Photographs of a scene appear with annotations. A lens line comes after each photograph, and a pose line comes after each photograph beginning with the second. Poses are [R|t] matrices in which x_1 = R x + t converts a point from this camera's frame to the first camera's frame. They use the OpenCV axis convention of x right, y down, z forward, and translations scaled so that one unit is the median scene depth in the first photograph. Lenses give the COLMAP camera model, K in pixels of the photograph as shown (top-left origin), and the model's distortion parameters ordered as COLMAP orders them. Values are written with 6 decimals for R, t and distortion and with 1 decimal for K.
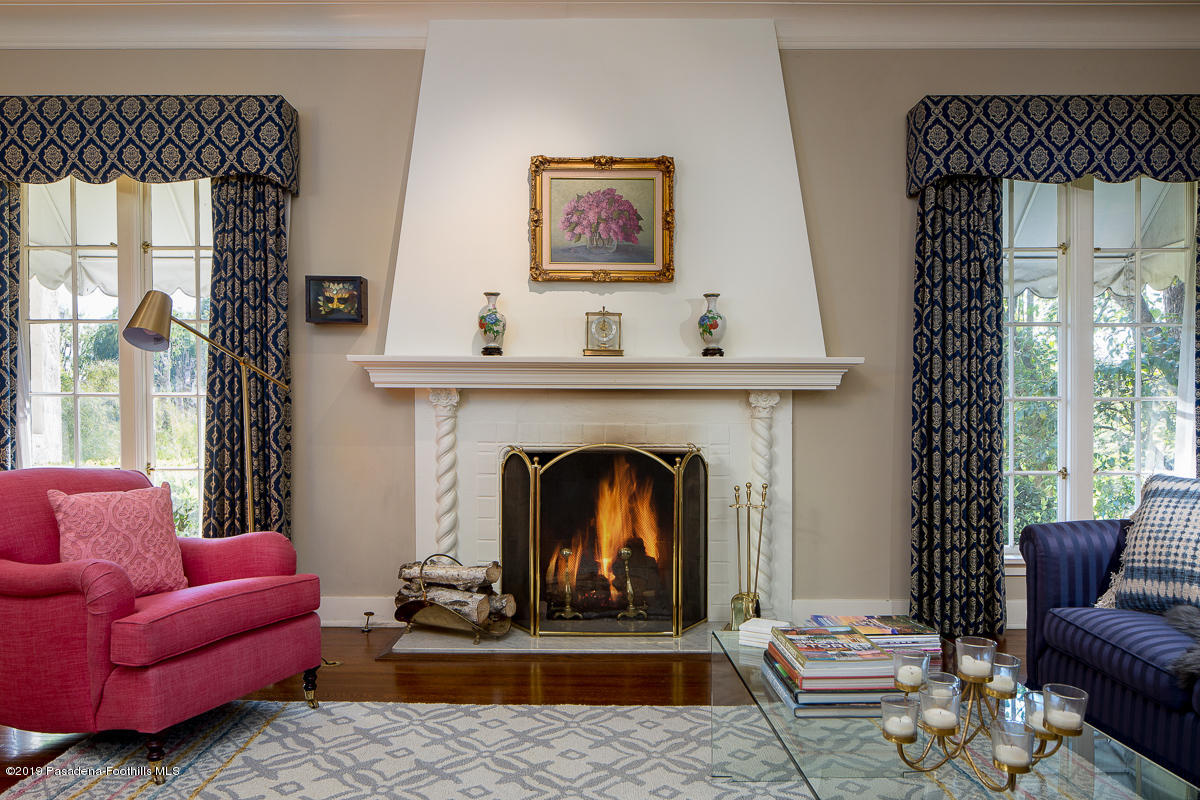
lens RADIAL K [[838.4, 0, 640.2], [0, 838.4, 442.5], [0, 0, 1]] dist [0.001359, -0.009009]
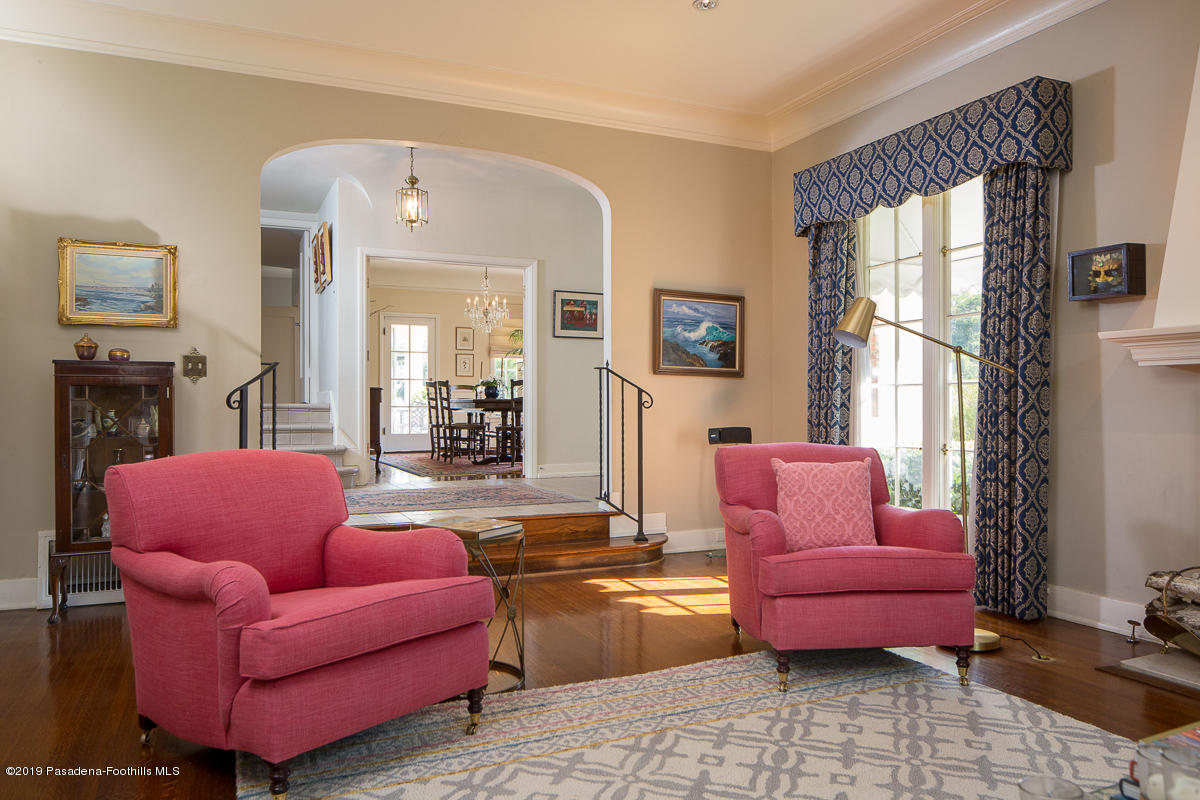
lens RADIAL K [[838.4, 0, 565.6], [0, 838.4, 417.9], [0, 0, 1]] dist [0.001359, -0.009009]
pose [[0.388619, 0.007086, -0.921371, 0.262452], [-0.015367, 0.999881, 0.001208, -0.003187], [0.921271, 0.013689, 0.388681, 0.105901]]
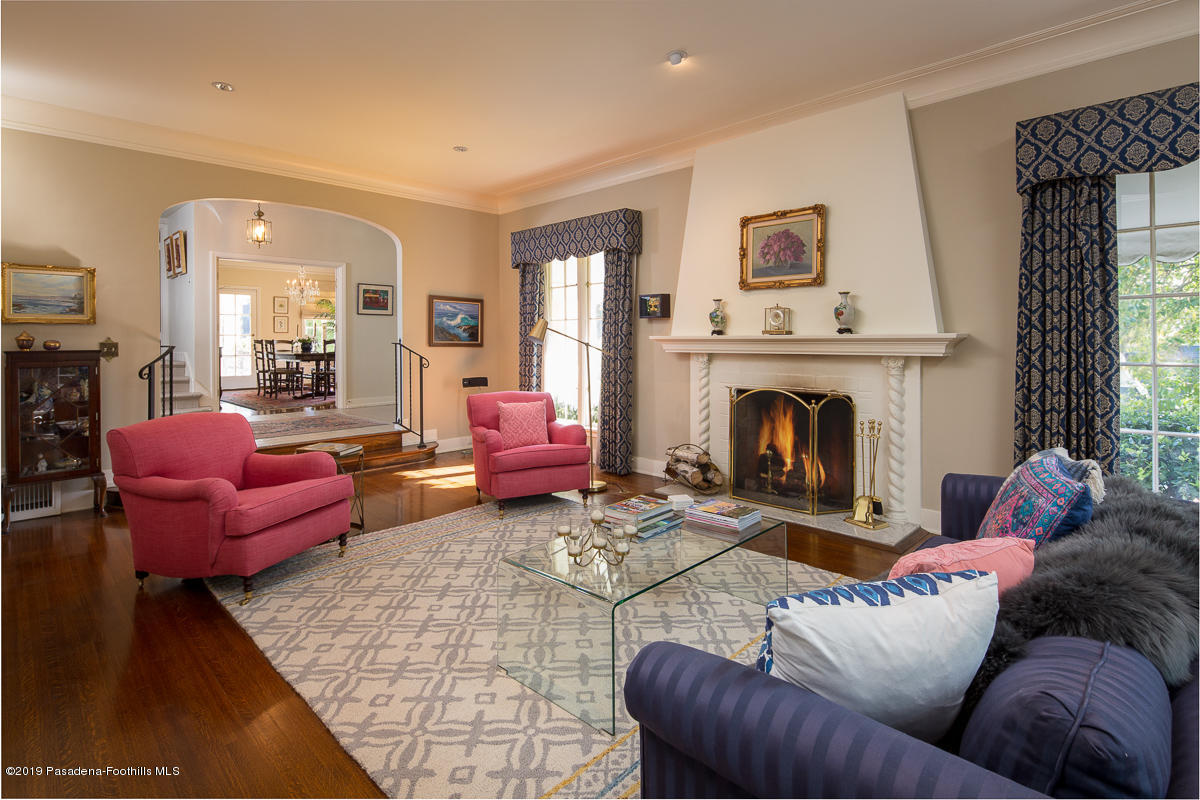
lens RADIAL K [[597.4, 0, 598.1], [0, 597.4, 351.6], [0, 0, 1]] dist [0.014183, -0.003897]
pose [[0.714022, 0.007955, -0.700078, 0.523982], [-0.012479, 0.999921, -0.001366, -0.064221], [0.700012, 0.009712, 0.714065, -0.070241]]
